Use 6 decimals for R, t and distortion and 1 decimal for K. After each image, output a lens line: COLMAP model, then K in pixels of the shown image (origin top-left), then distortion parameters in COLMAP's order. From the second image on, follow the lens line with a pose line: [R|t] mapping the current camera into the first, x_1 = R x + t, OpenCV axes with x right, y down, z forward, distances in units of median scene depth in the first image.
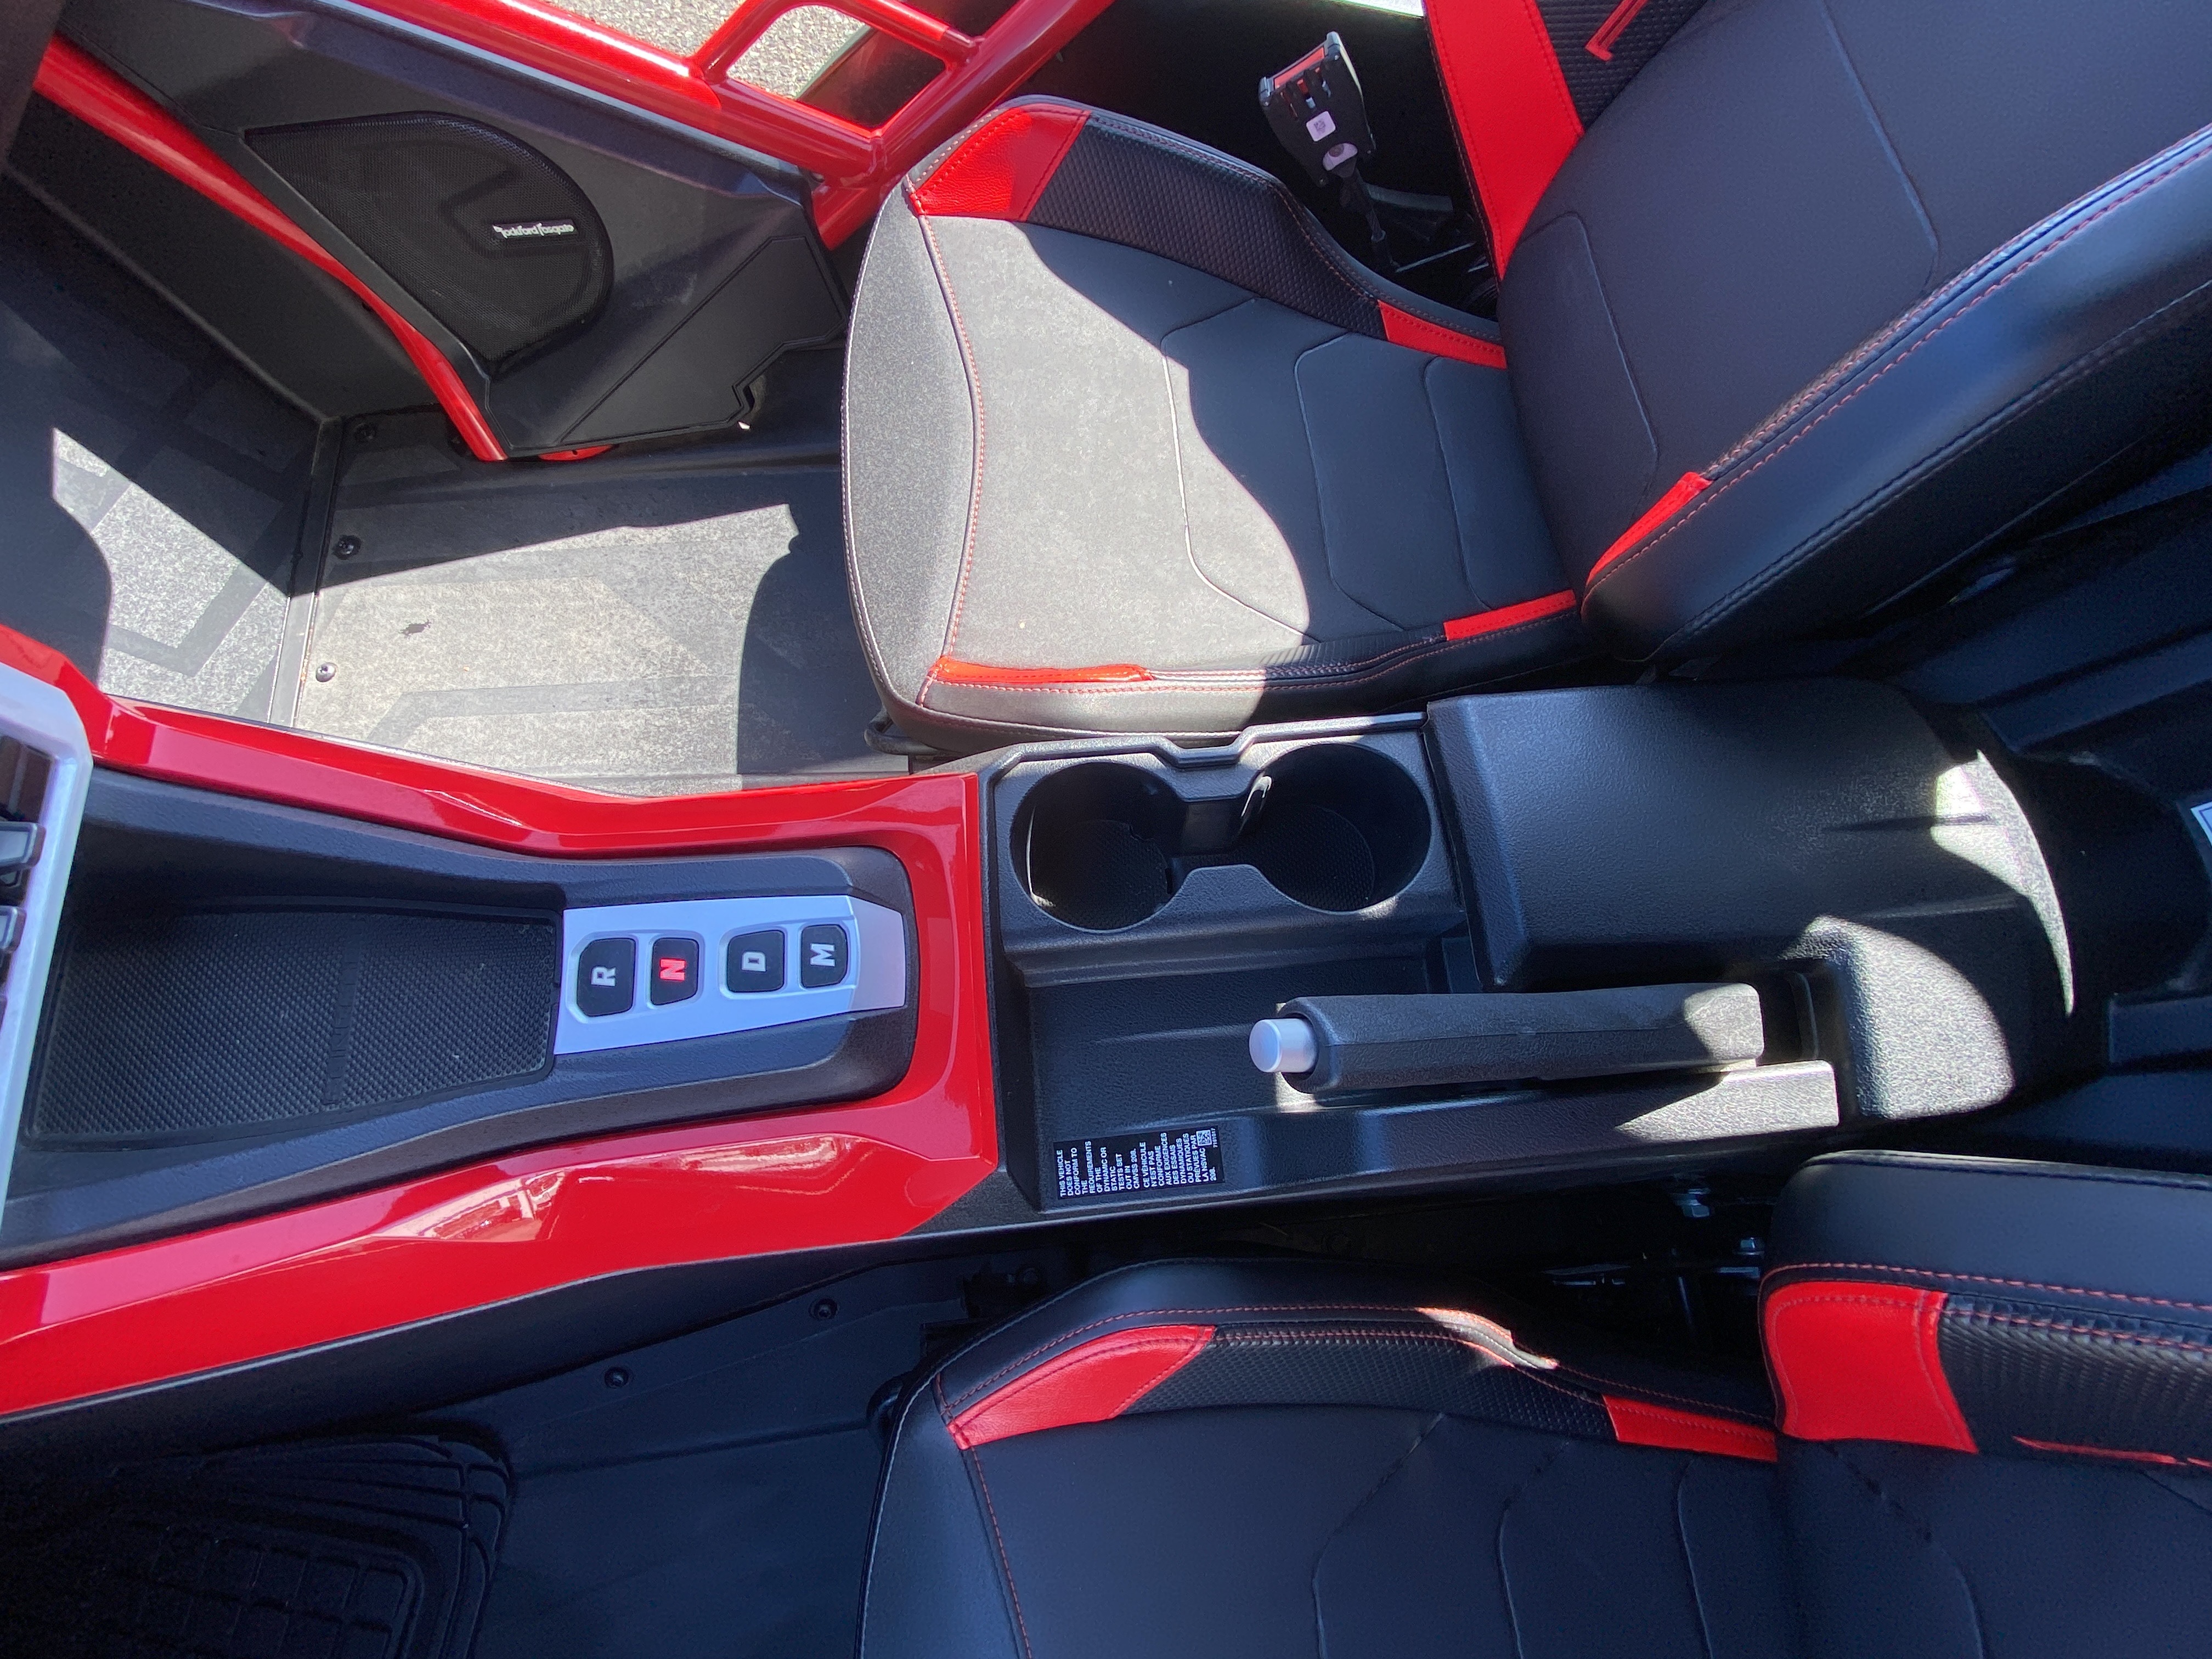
lens RADIAL K [[1039.2, 0, 1106.0], [0, 1039.2, 829.5], [0, 0, 1]] dist [0.001030, 0.000020]
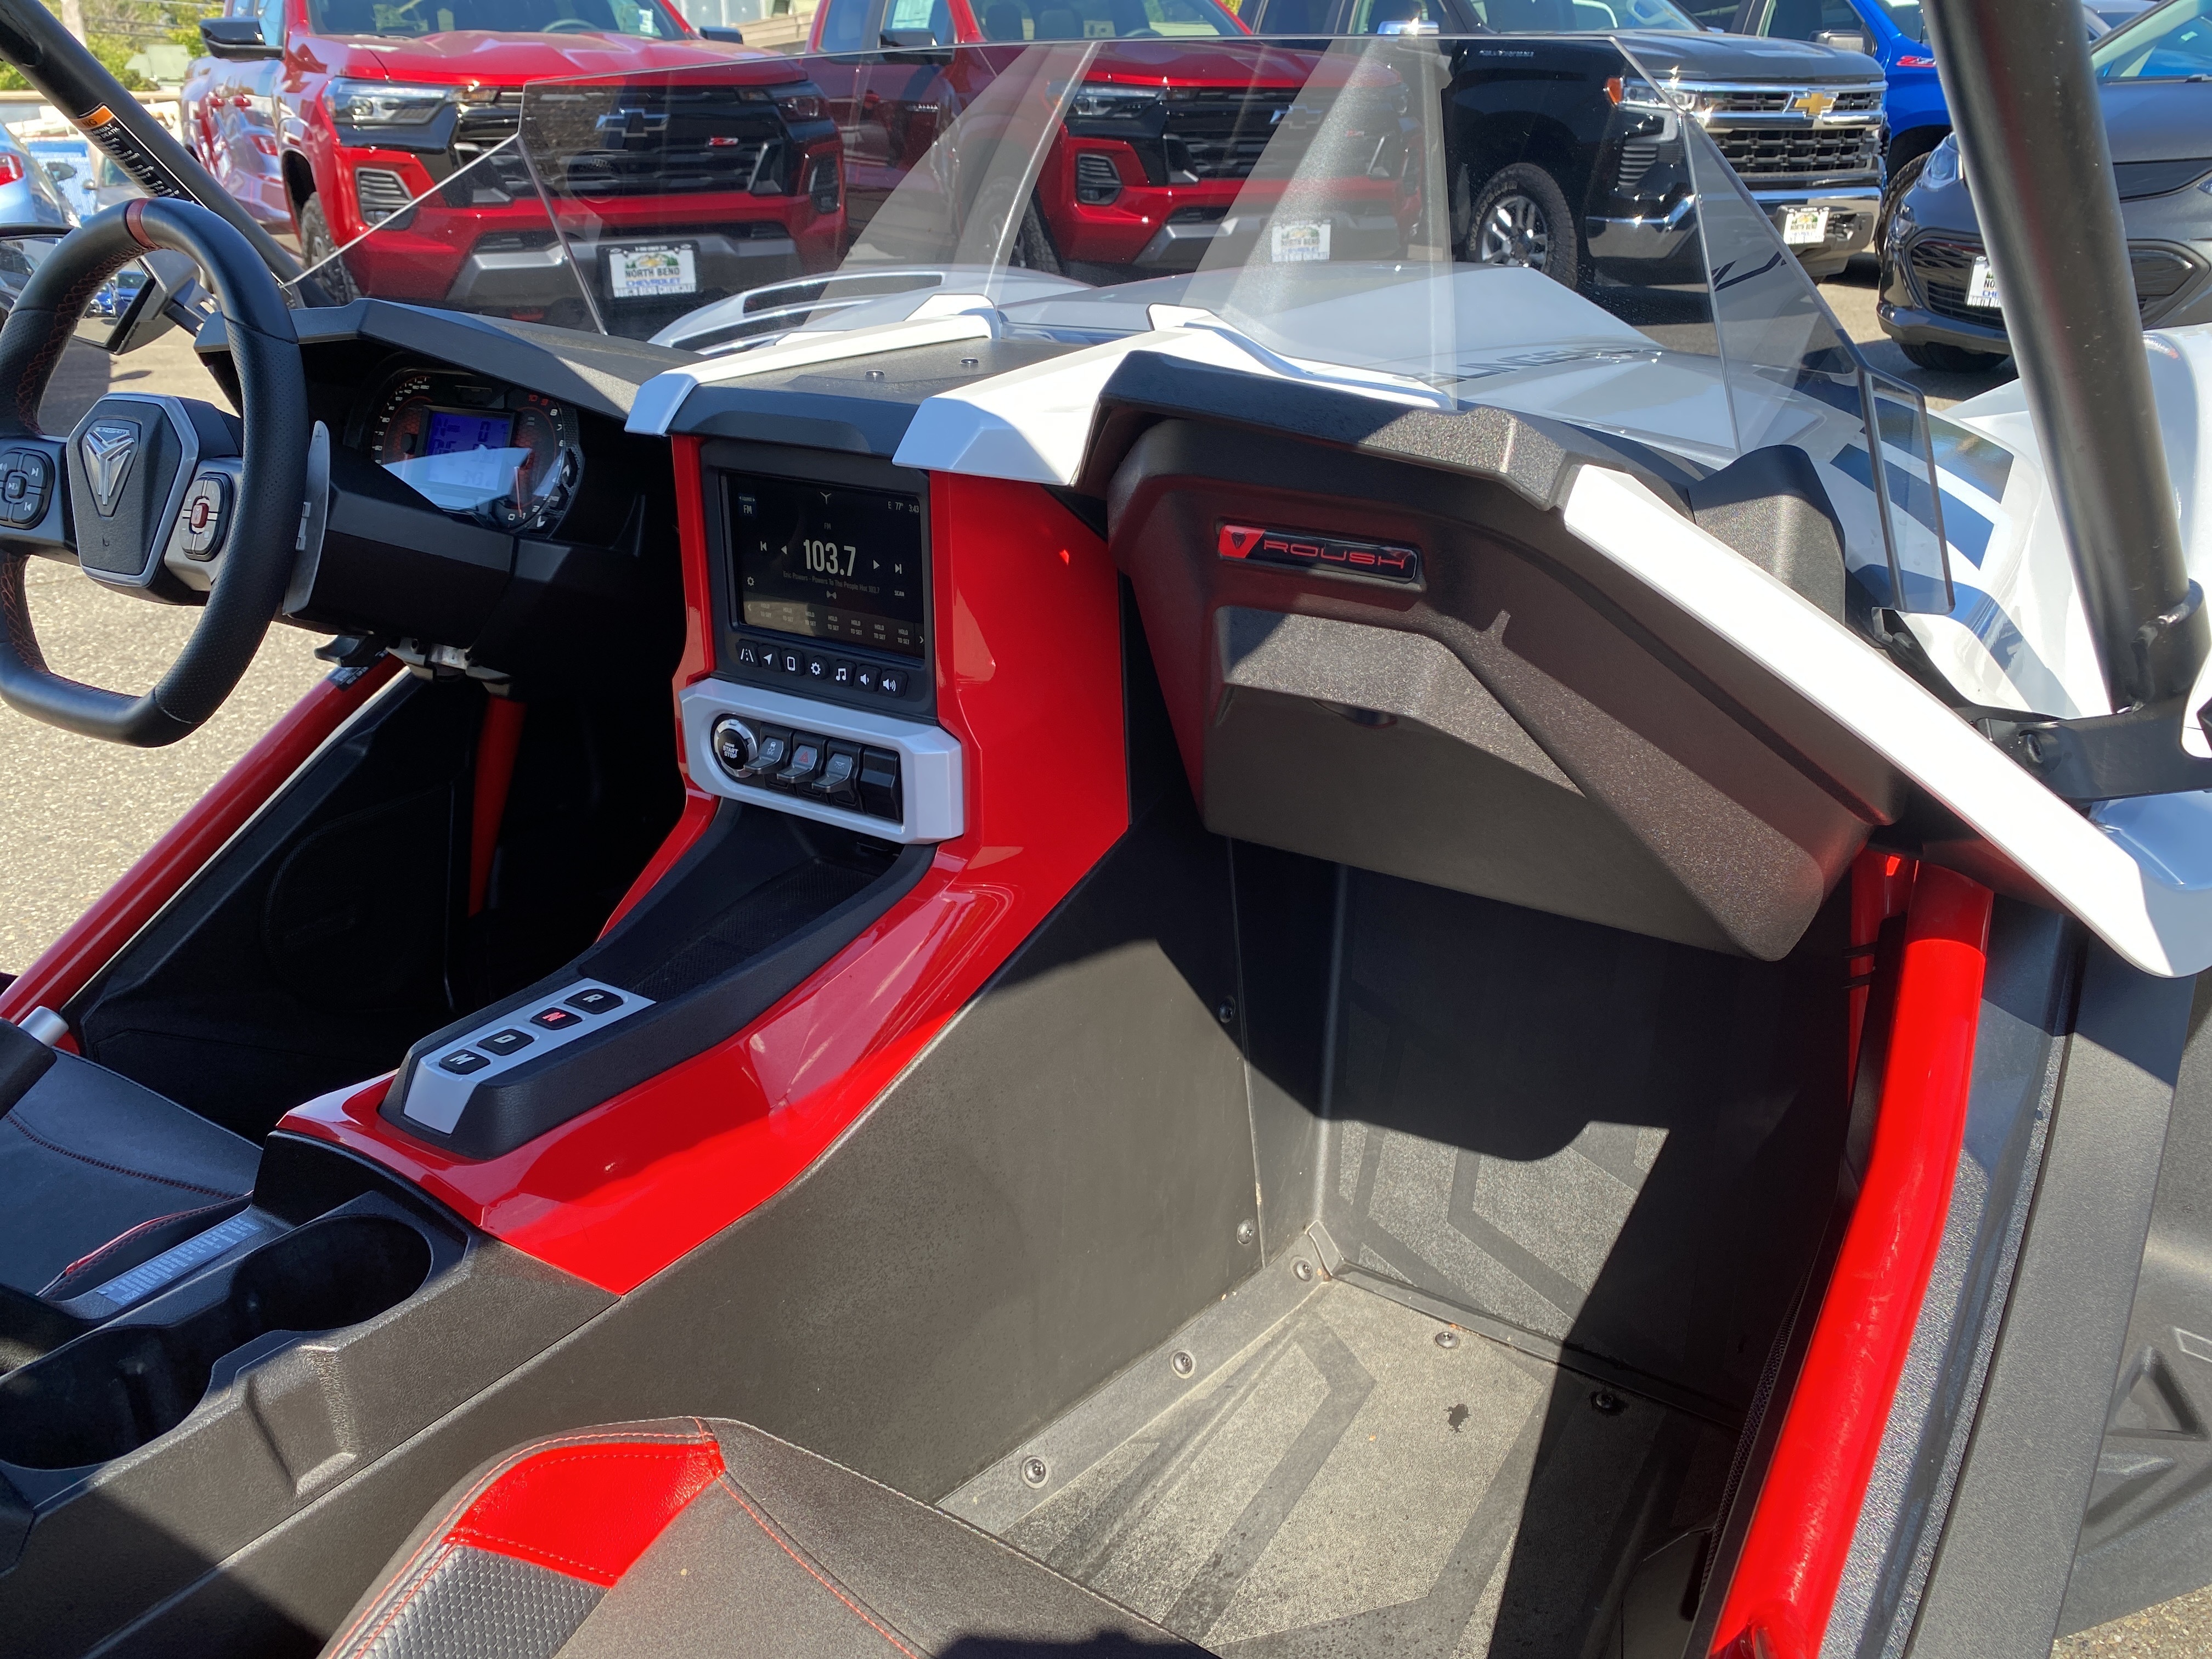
lens RADIAL K [[1717.9, 0, 1106.0], [0, 1717.9, 829.5], [0, 0, 1]] dist [-0.008127, -0.002946]
pose [[-0.630397, 0.310571, -0.711439, 0.351733], [-0.734058, 0.059617, 0.676465, -1.036465], [0.252504, 0.948679, 0.190395, 0.277024]]
